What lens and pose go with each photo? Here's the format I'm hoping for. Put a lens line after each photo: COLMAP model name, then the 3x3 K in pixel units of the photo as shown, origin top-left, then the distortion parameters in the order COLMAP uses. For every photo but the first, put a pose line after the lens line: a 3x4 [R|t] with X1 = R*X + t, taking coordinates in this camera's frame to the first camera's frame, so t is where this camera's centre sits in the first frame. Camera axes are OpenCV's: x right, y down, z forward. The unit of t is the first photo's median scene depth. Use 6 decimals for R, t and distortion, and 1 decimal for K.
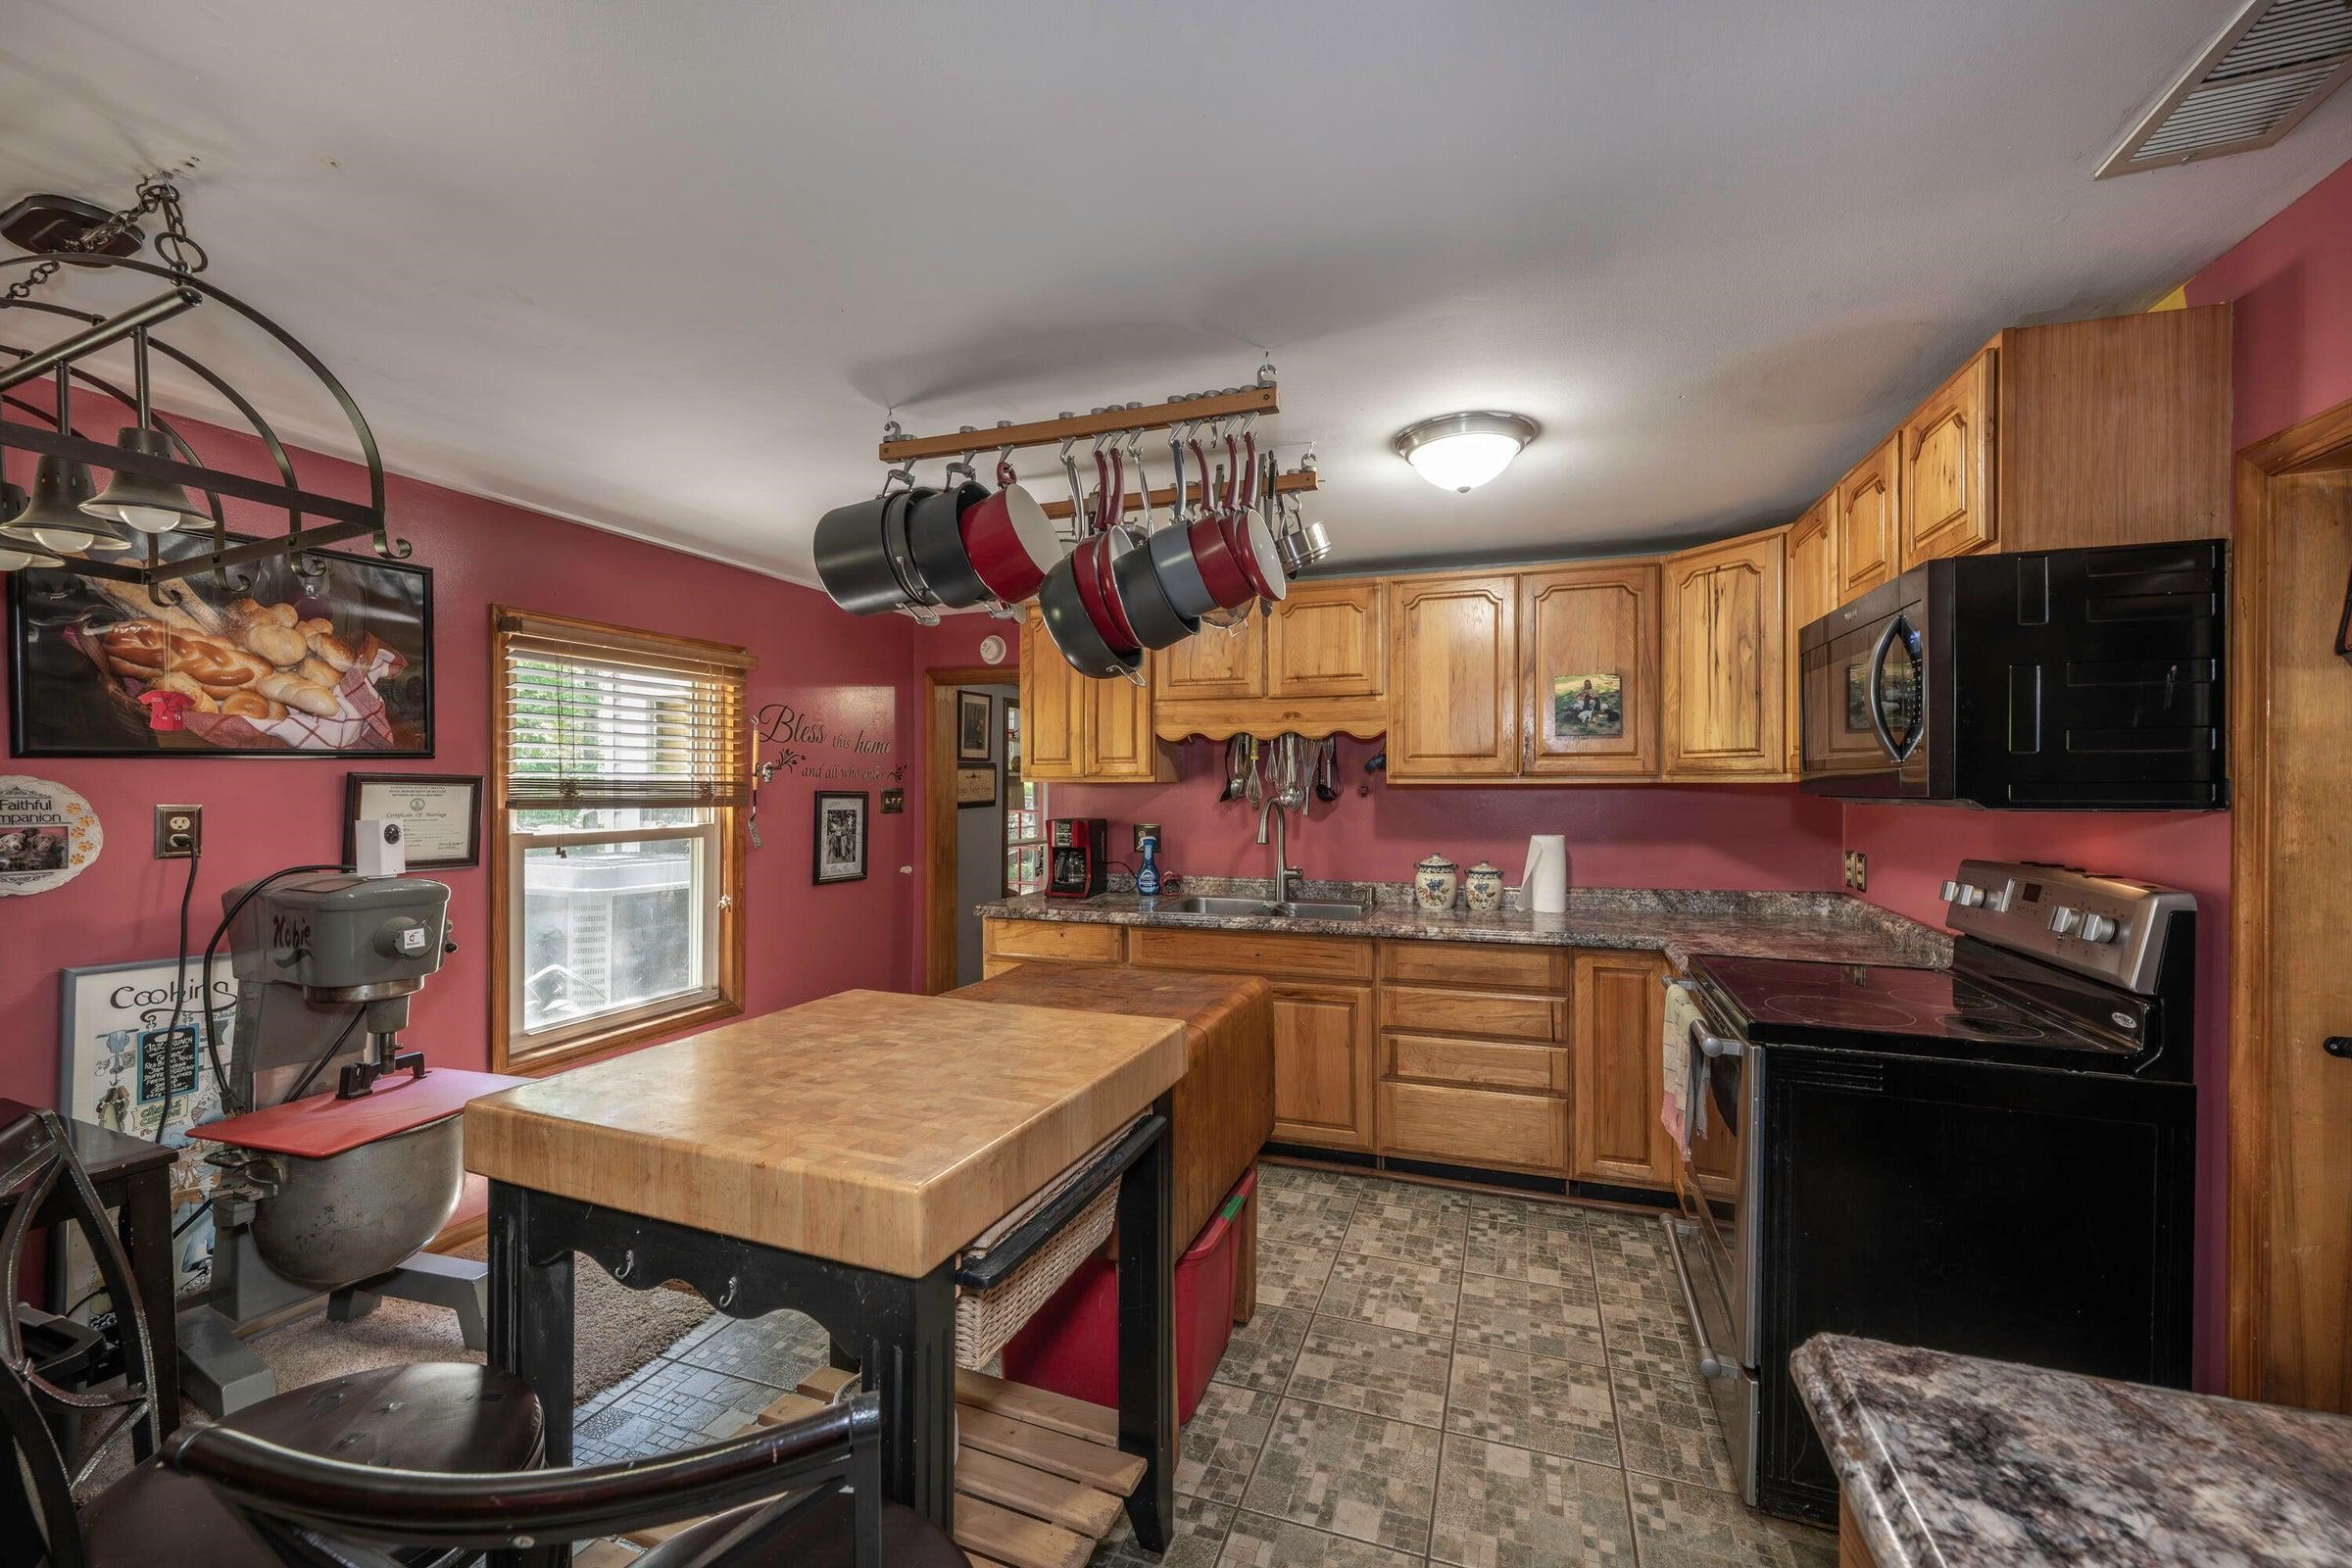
lens RADIAL K [[951.5, 0, 1214.6], [0, 951.5, 786.4], [0, 0, 1]] dist [-0.000607, -0.000030]
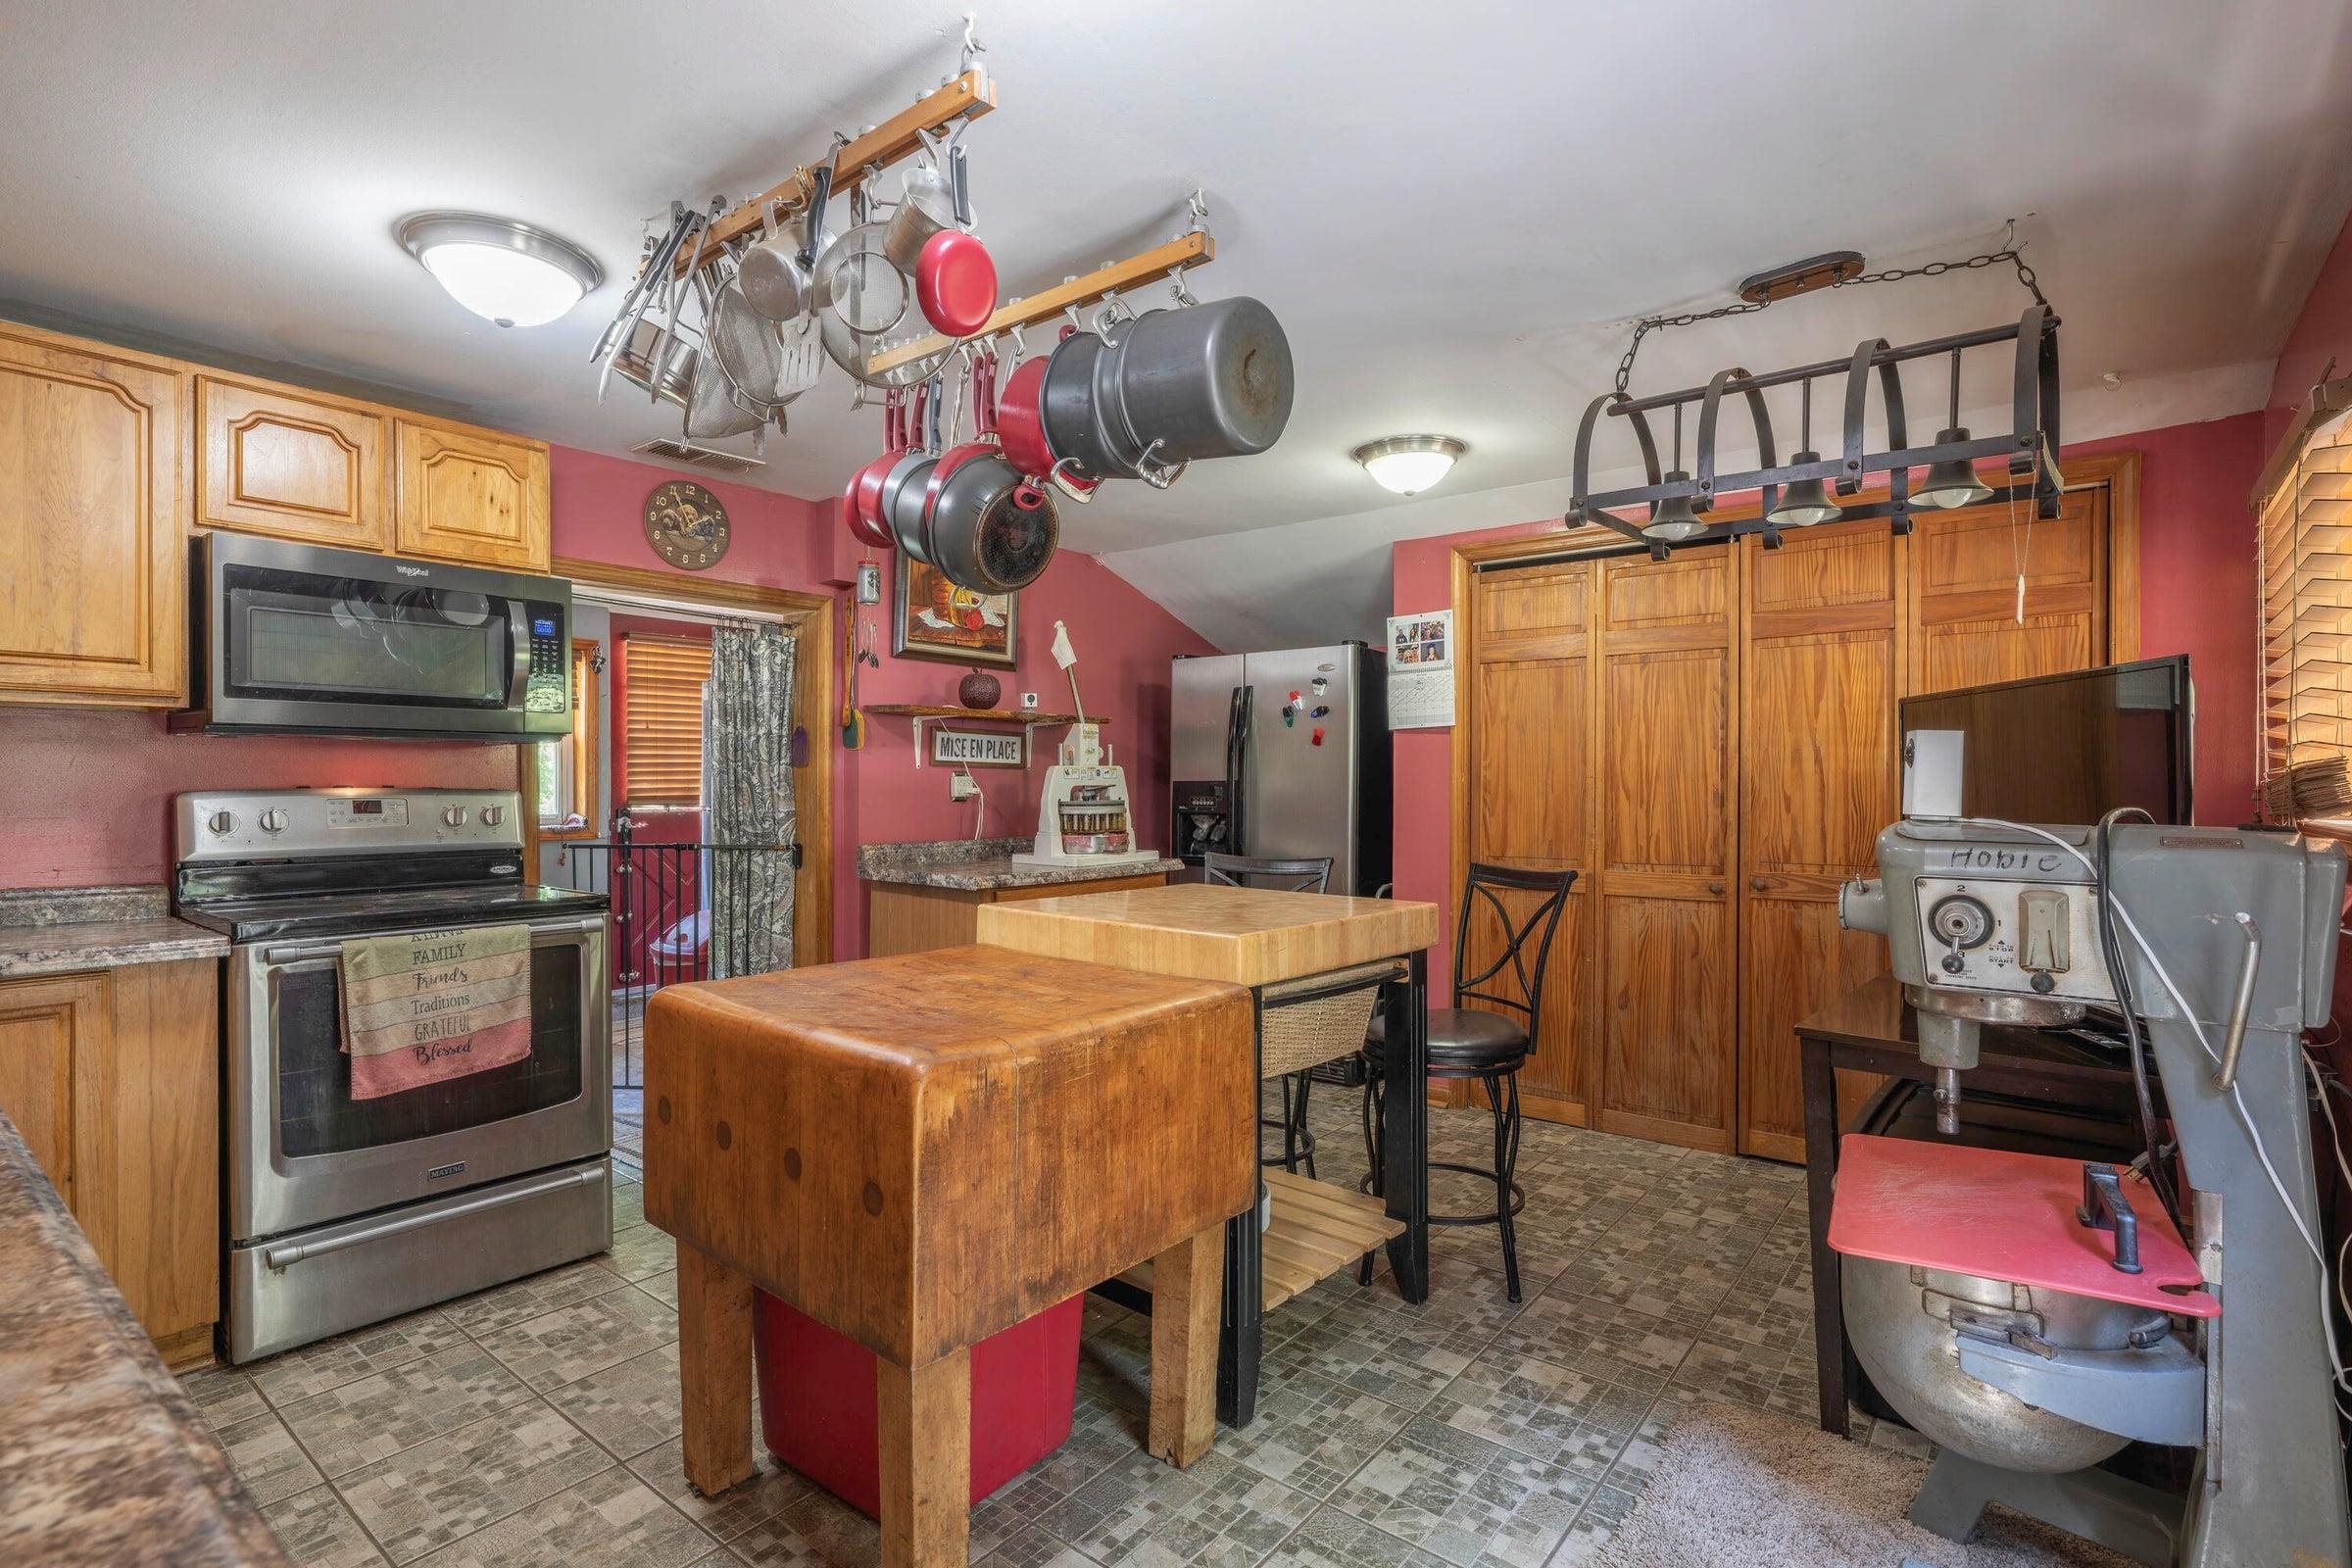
lens RADIAL K [[1130.7, 0, 1176.0], [0, 1130.7, 784.0], [0, 0, 1]] dist [-0.000361, 0.000116]
pose [[-0.937922, -0.001706, 0.346841, -0.445478], [-0.000590, 0.999994, 0.003323, 0.047320], [-0.346845, 0.002912, -0.937918, 1.306434]]
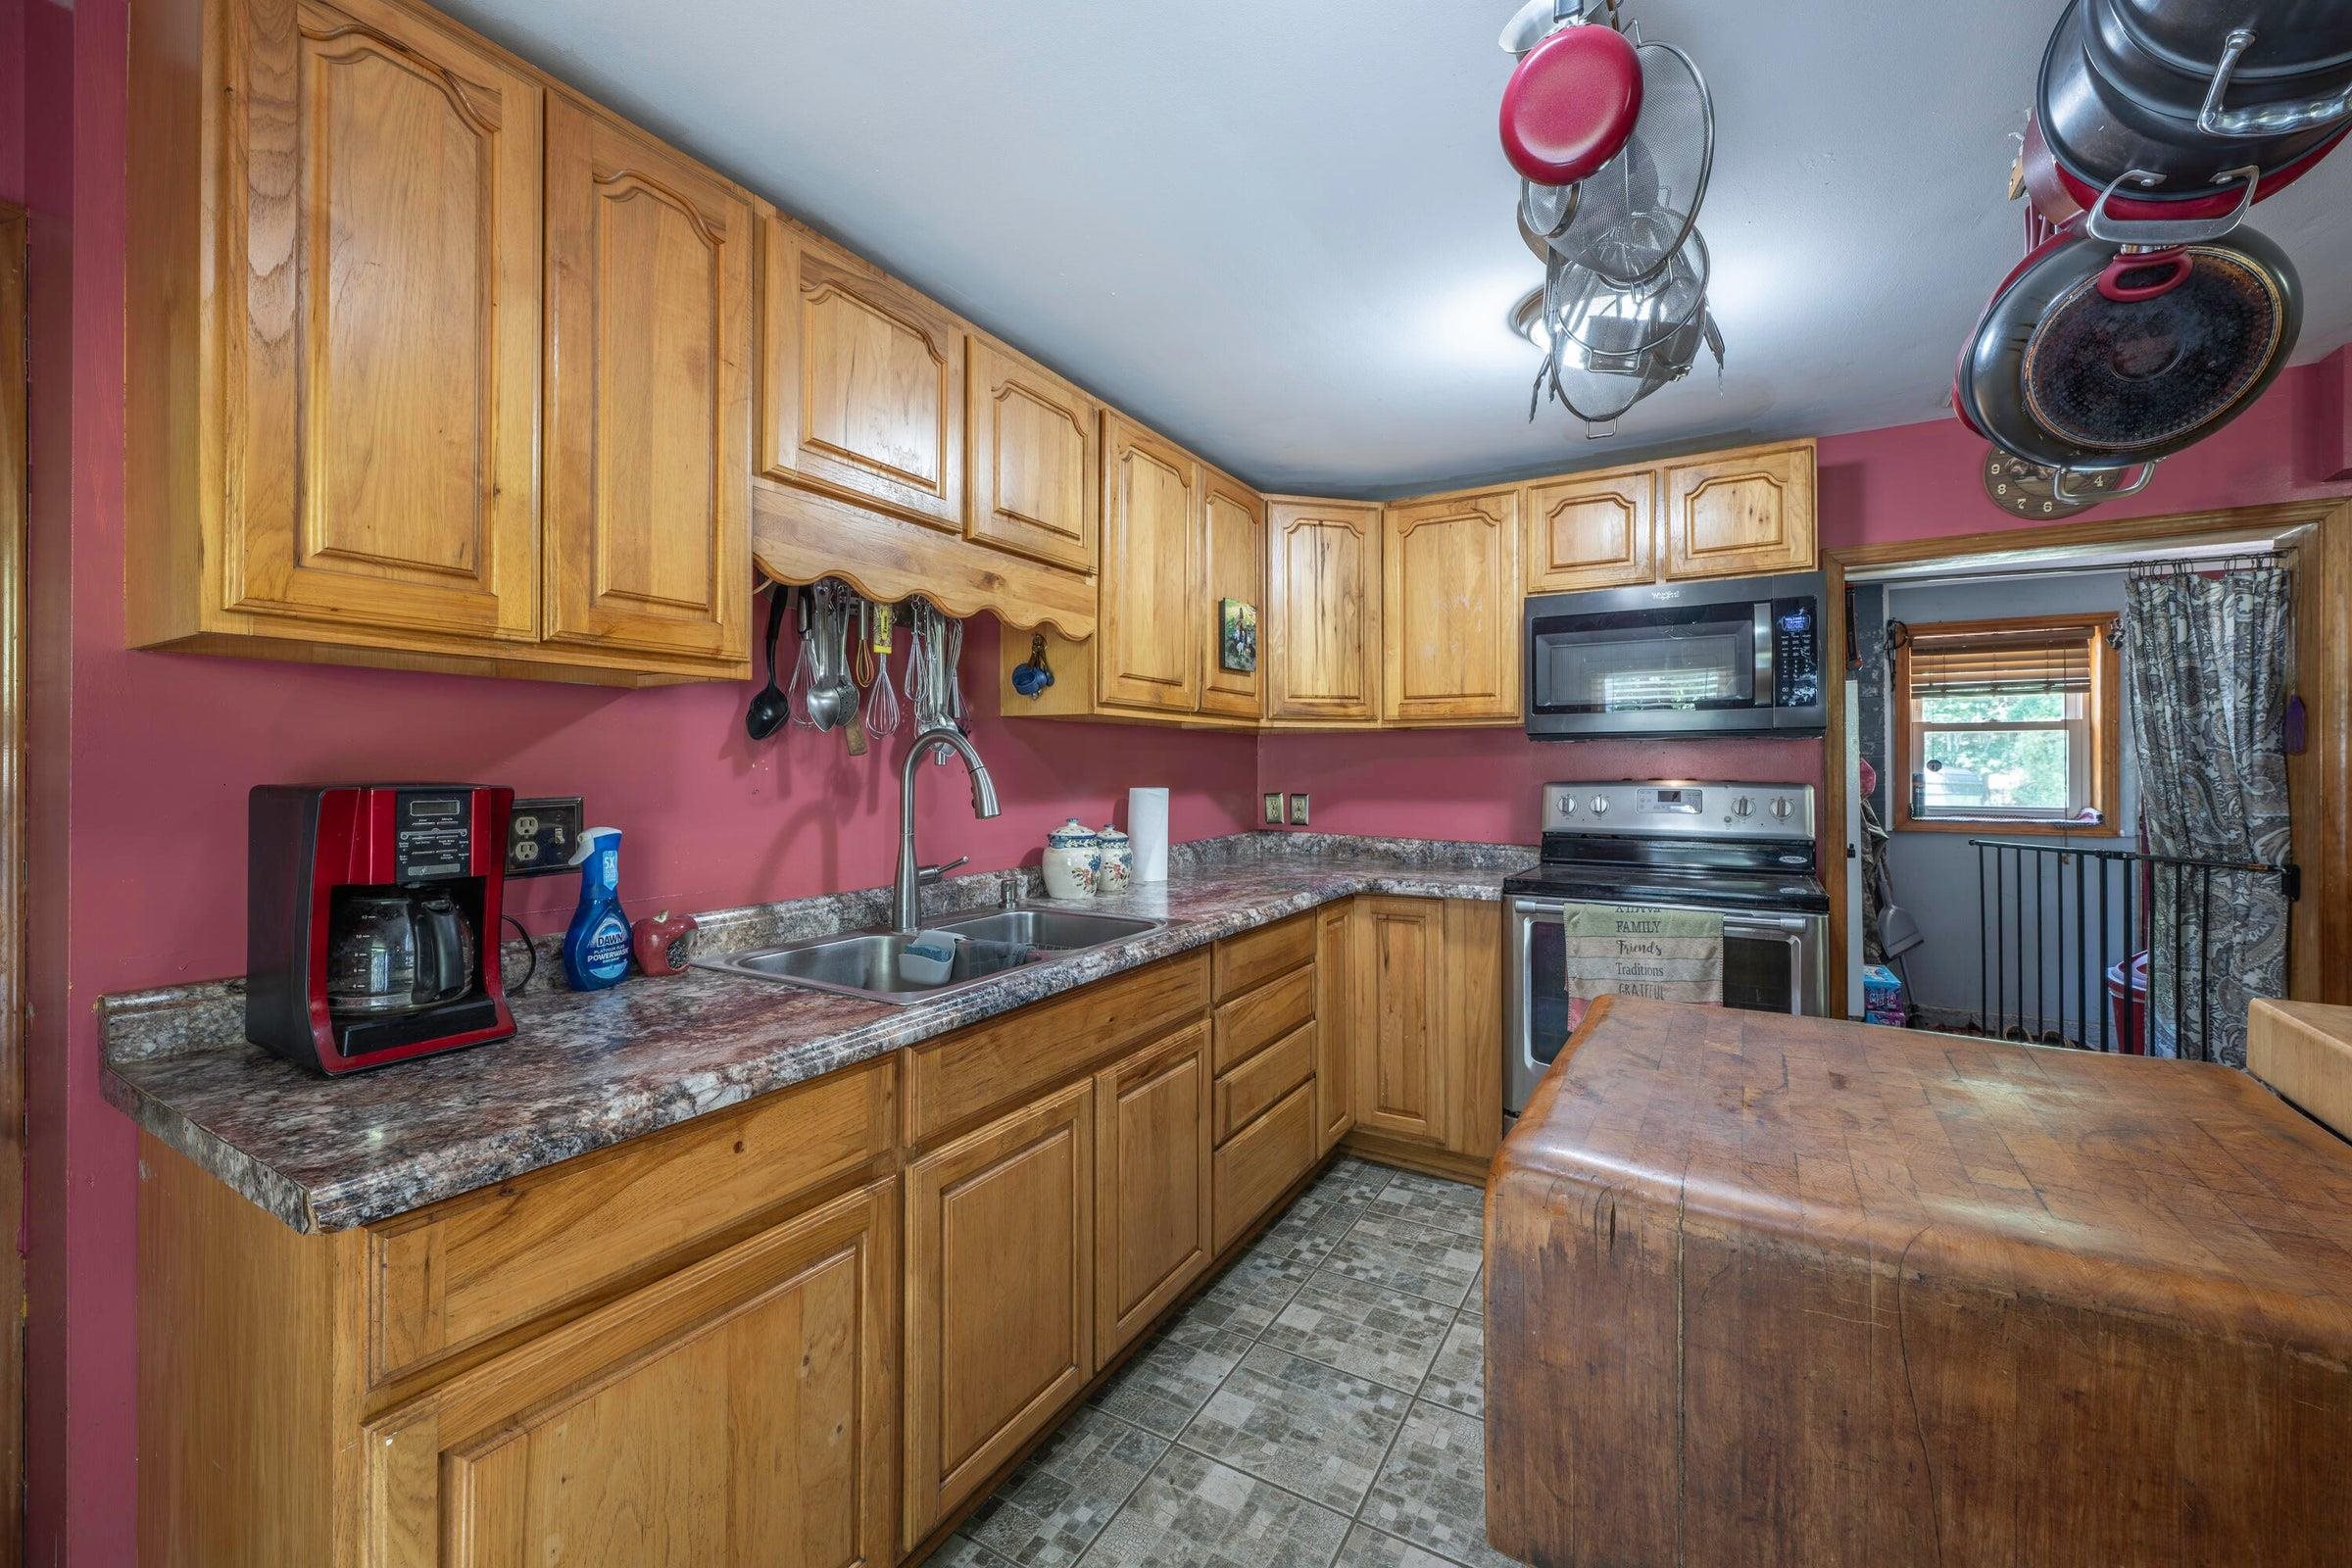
lens RADIAL K [[930.0, 0, 1183.5], [0, 930.0, 762.6], [0, 0, 1]] dist [0.001877, 0.000154]
pose [[0.203657, 0.006332, 0.979022, -0.498587], [0.003497, 0.999968, -0.007195, 0.041010], [-0.979036, 0.004889, 0.203628, 0.931881]]
